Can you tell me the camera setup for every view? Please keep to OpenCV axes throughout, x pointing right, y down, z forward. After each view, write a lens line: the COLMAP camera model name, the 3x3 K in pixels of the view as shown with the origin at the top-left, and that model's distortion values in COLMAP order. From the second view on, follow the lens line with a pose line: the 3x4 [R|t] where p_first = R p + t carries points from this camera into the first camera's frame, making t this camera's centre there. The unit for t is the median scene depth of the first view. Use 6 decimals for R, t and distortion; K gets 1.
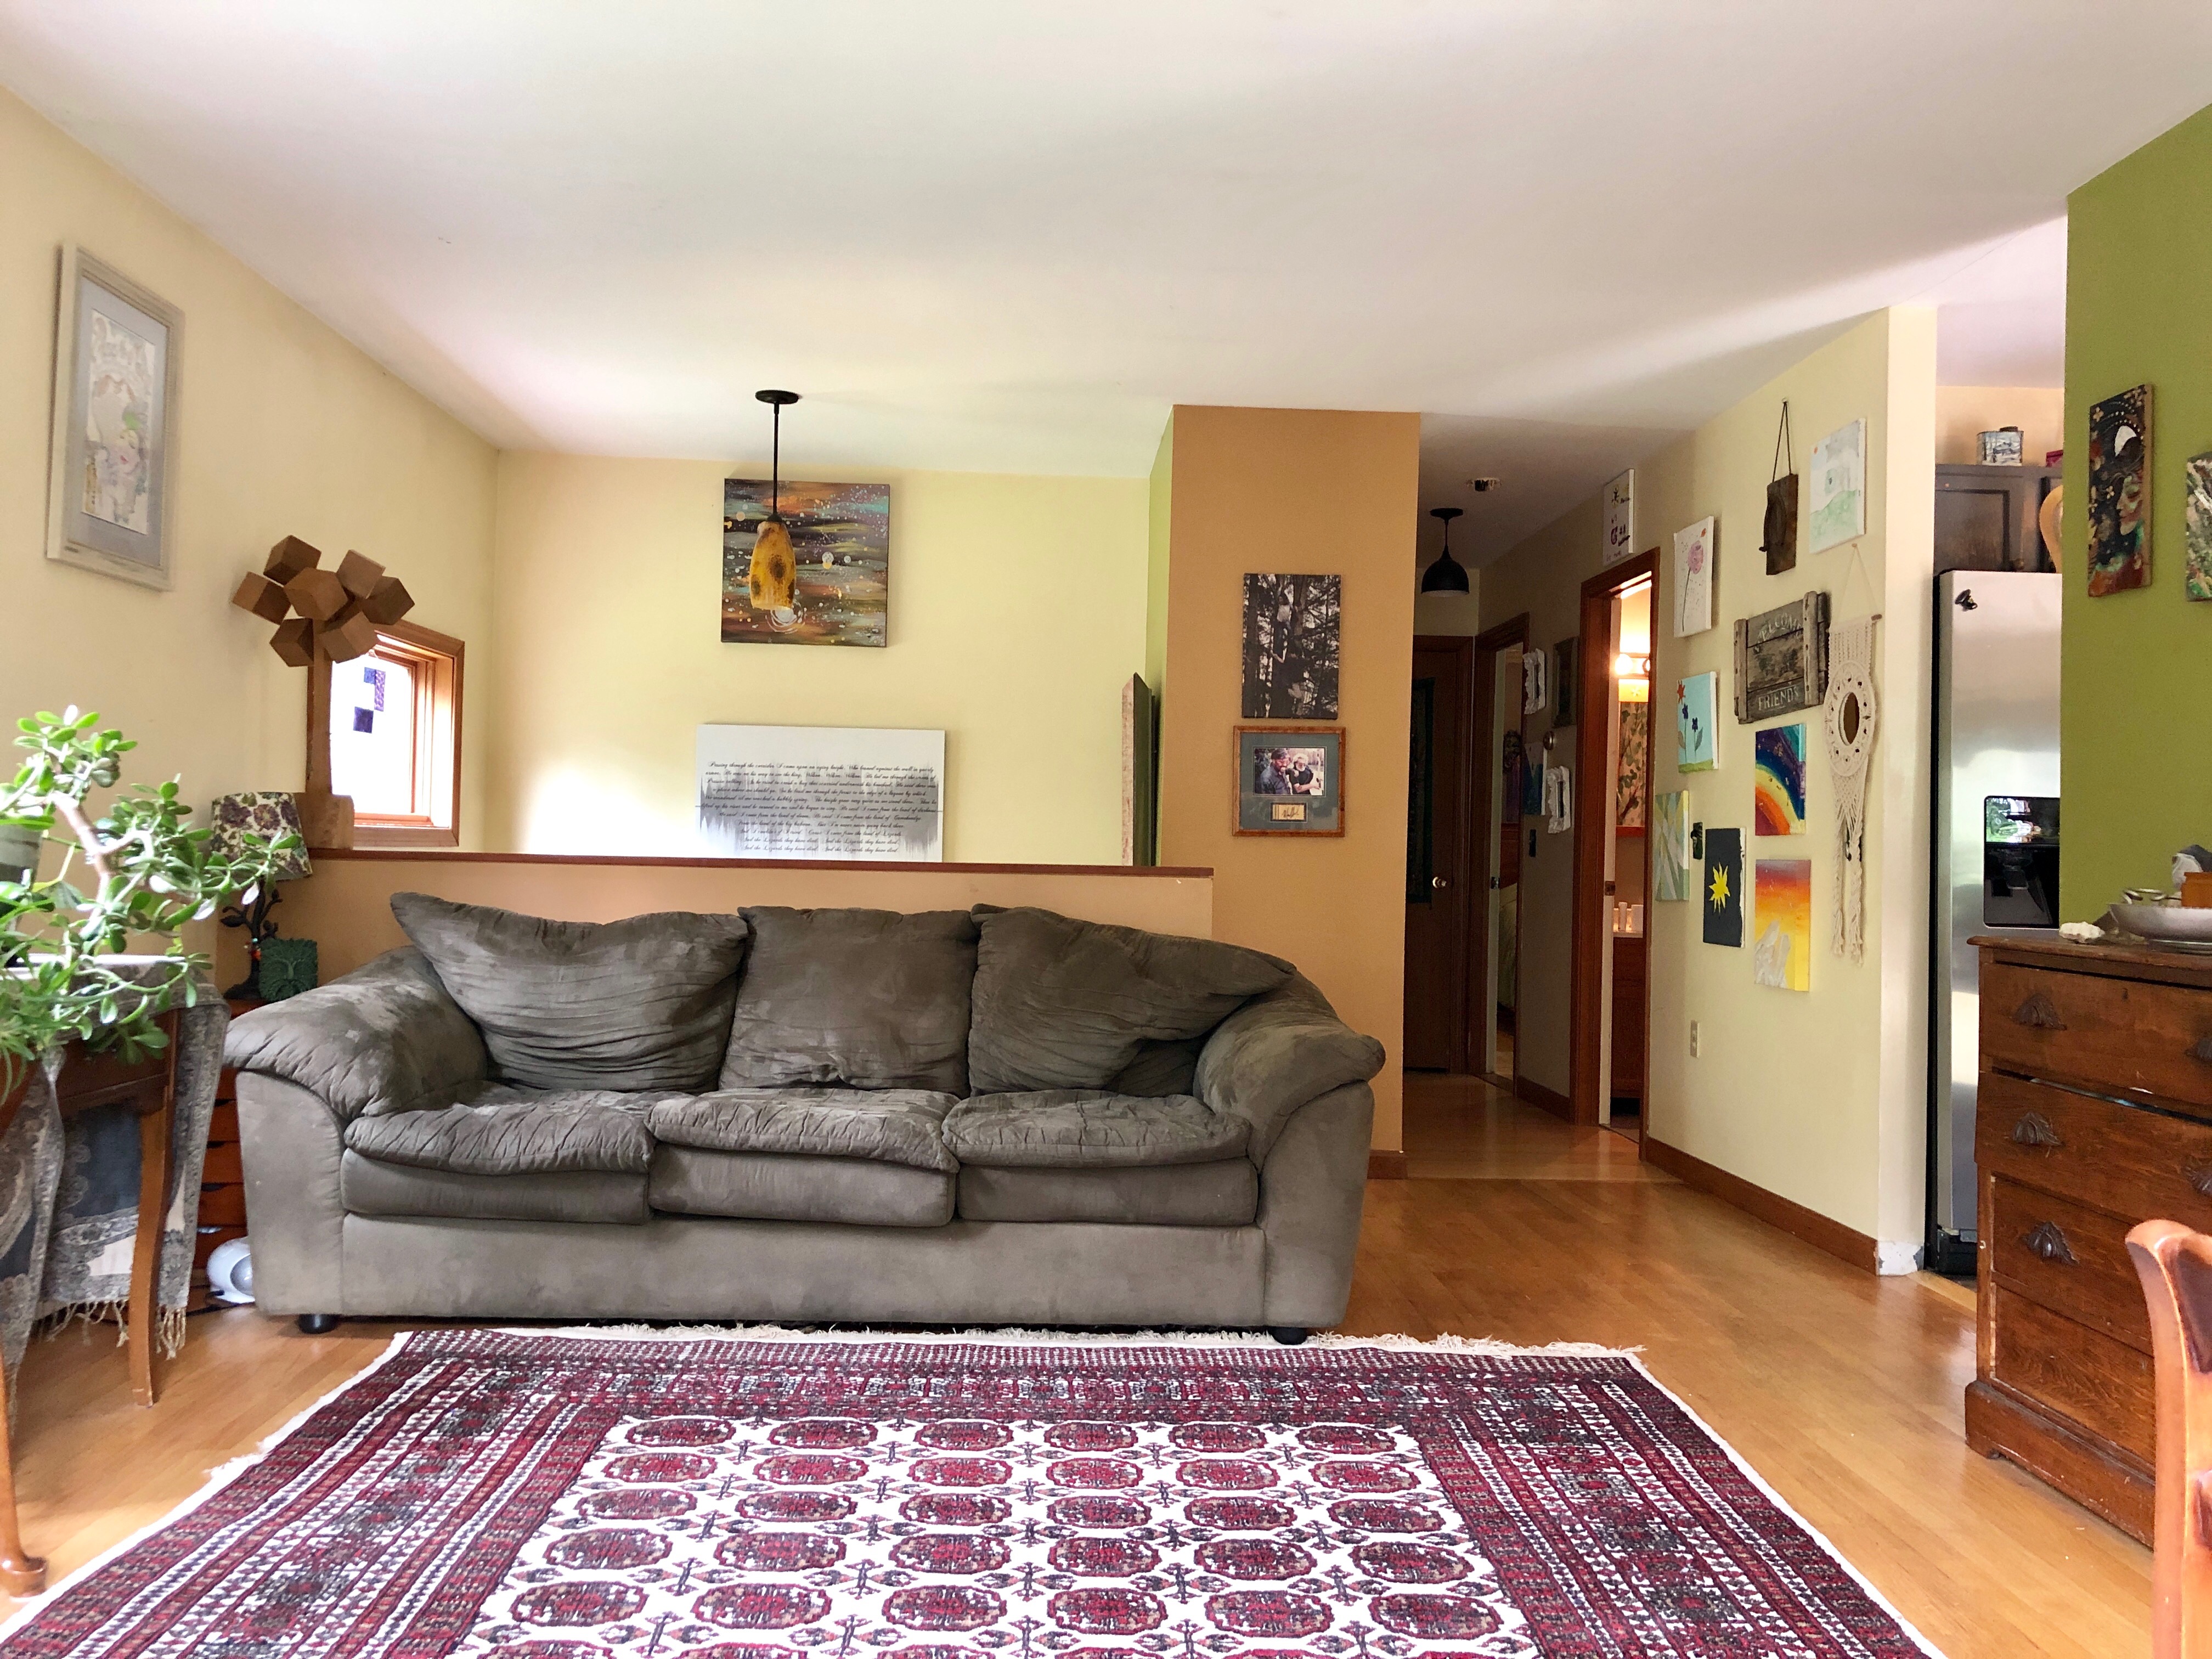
lens RADIAL K [[1840.0, 0, 1092.9], [0, 1840.0, 828.6], [0, 0, 1]] dist [0.062887, -0.061801]
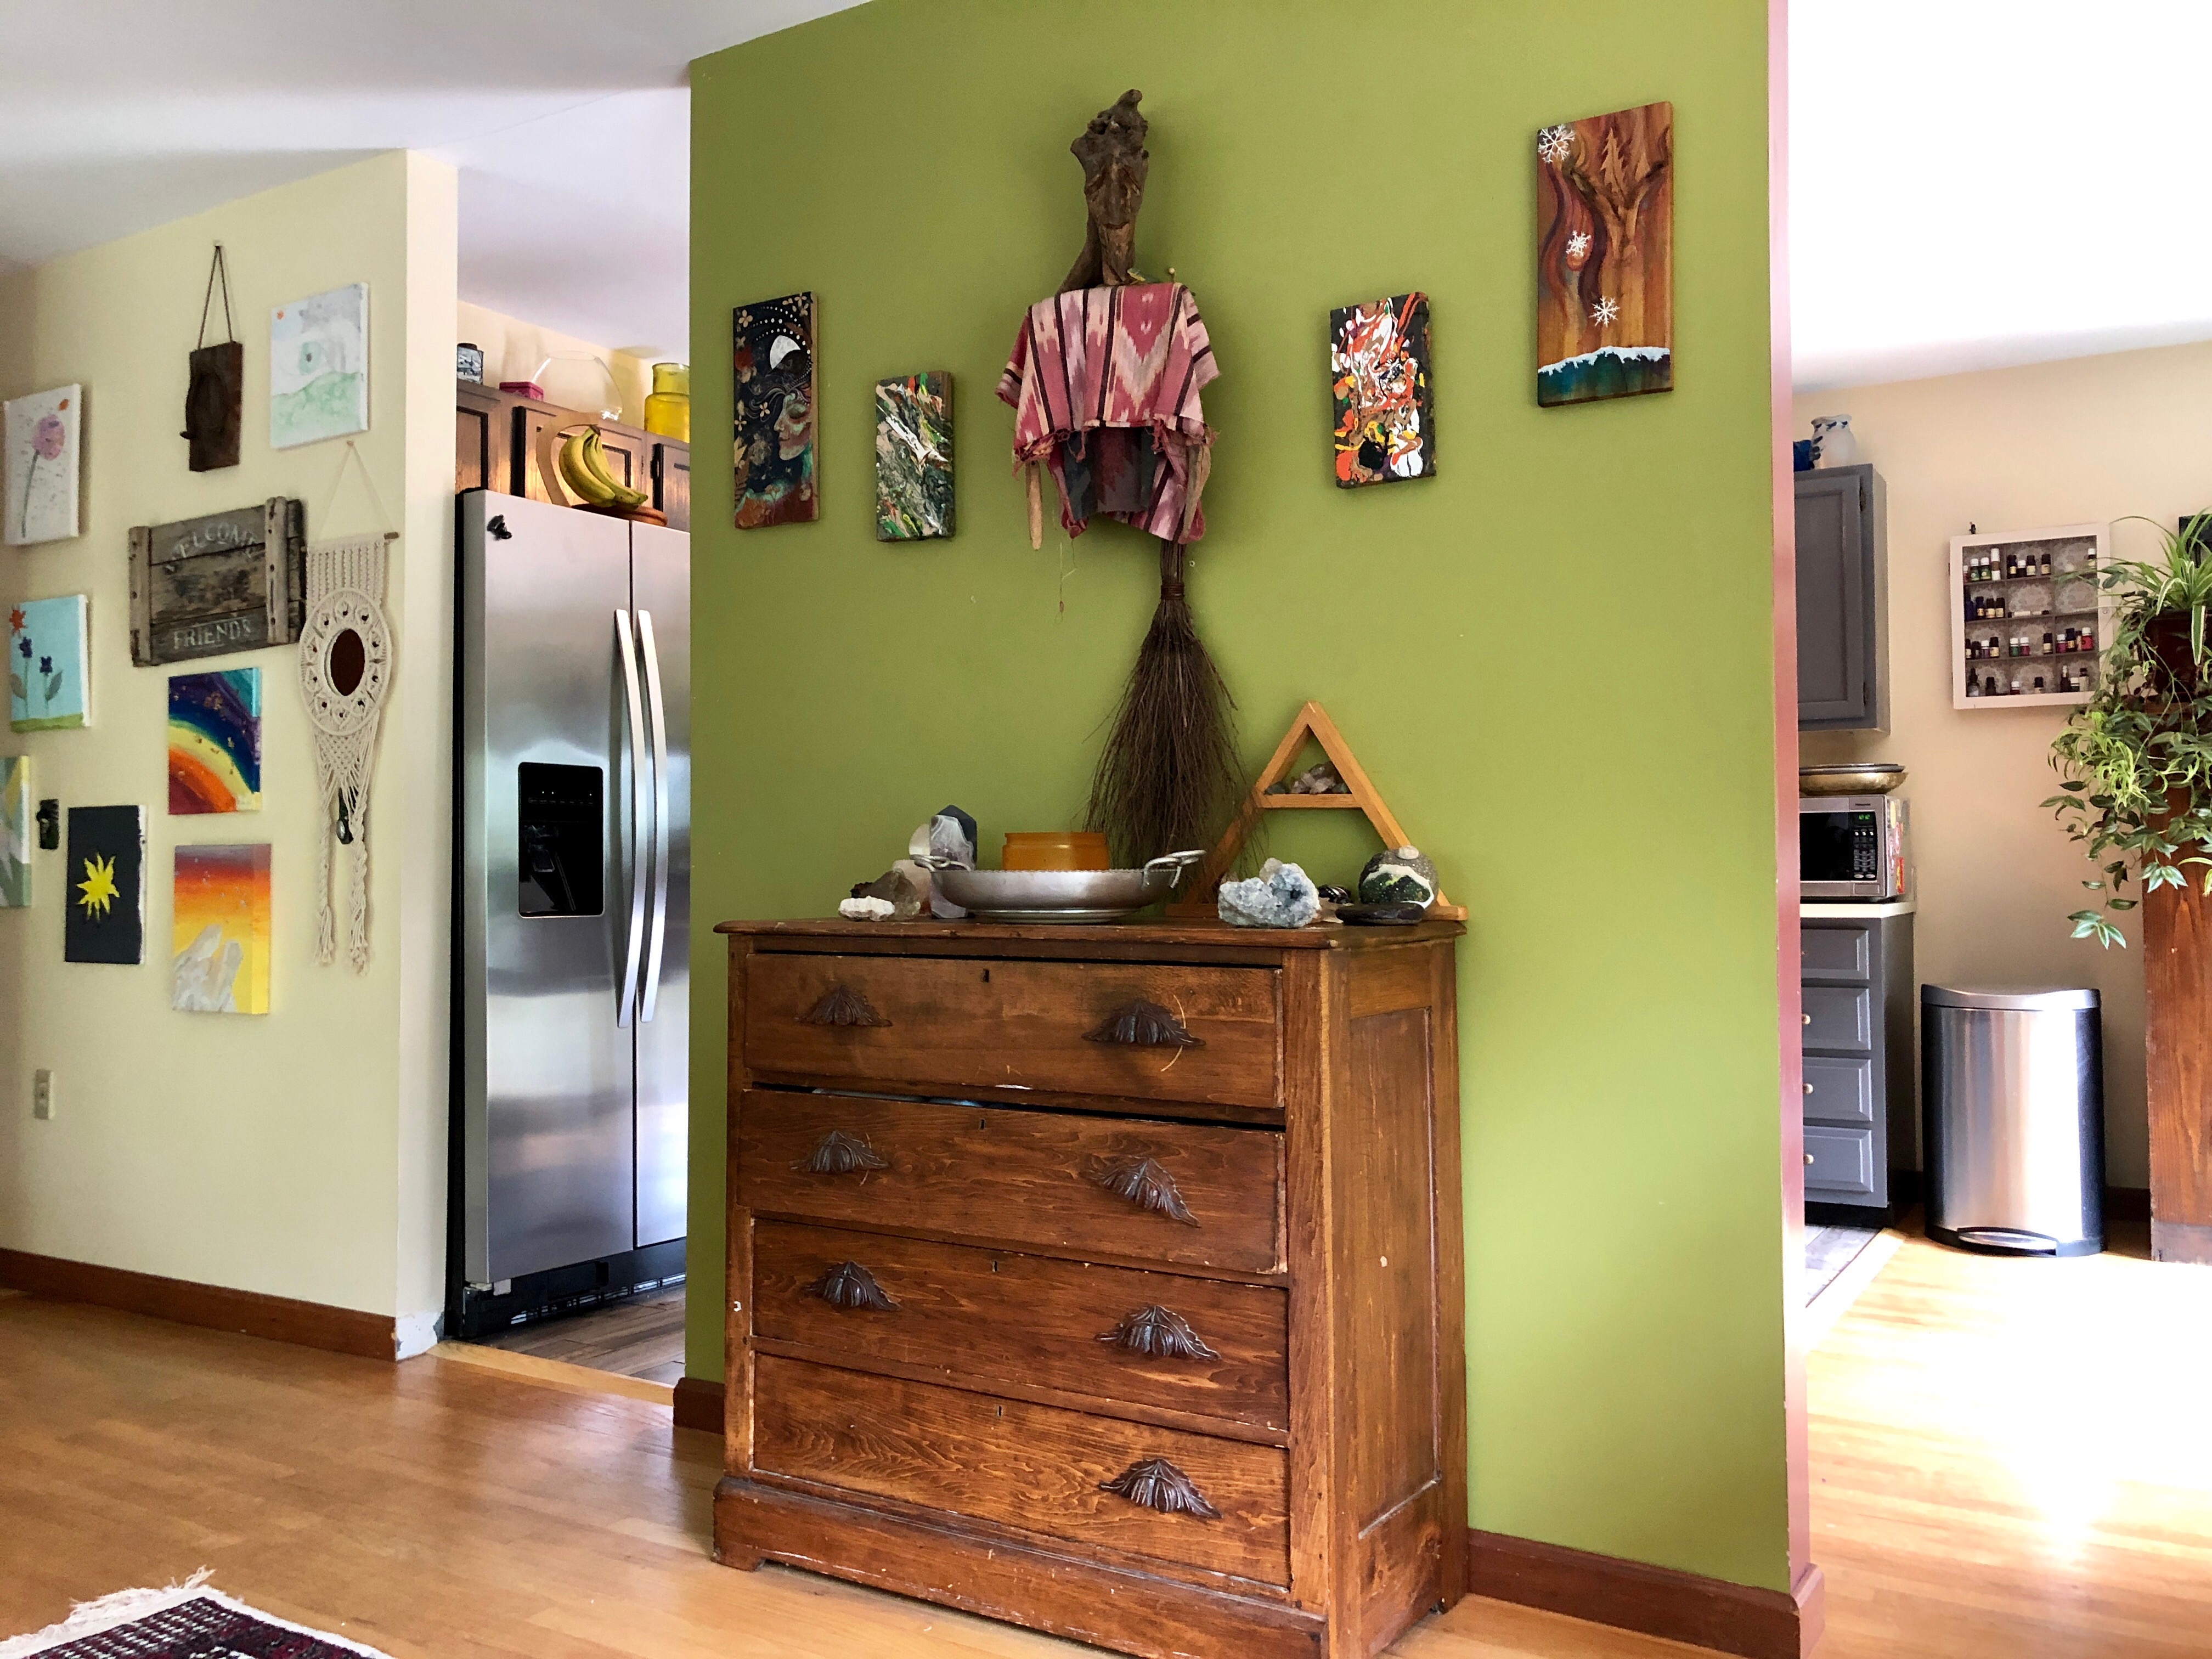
lens RADIAL K [[1840.0, 0, 1122.9], [0, 1840.0, 815.0], [0, 0, 1]] dist [0.062887, -0.061801]
pose [[0.556440, -0.000843, 0.830887, -0.086250], [0.008000, 0.999959, -0.004344, 0.015845], [-0.830849, 0.009064, 0.556424, 0.388386]]
